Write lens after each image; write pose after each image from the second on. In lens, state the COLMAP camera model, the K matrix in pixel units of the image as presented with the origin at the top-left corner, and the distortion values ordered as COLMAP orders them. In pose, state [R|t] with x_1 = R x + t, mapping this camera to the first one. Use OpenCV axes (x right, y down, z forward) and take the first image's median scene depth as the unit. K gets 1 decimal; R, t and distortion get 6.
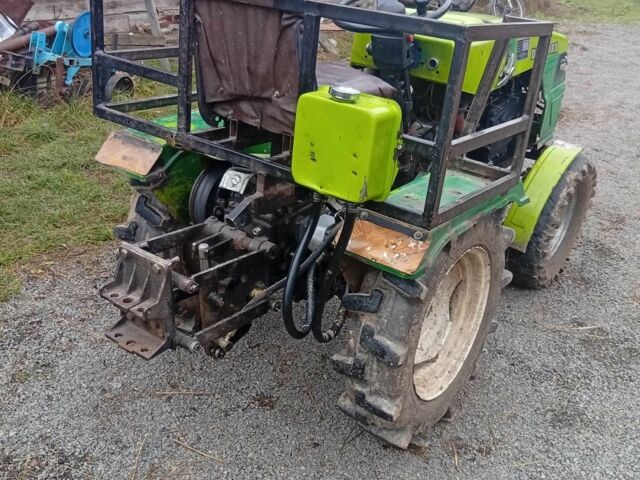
lens RADIAL K [[695.0, 0, 323.8], [0, 695.0, 238.2], [0, 0, 1]] dist [0.023082, 0.000000]
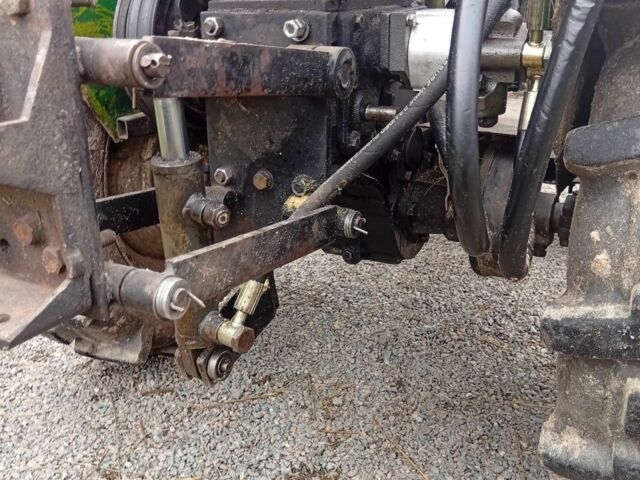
lens RADIAL K [[695.0, 0, 316.3], [0, 695.0, 241.2], [0, 0, 1]] dist [0.023082, 0.000000]
pose [[0.989802, -0.098935, 0.102486, -0.128242], [0.110856, 0.986803, -0.118027, 0.147959], [-0.089456, 0.128184, 0.987708, 0.585532]]
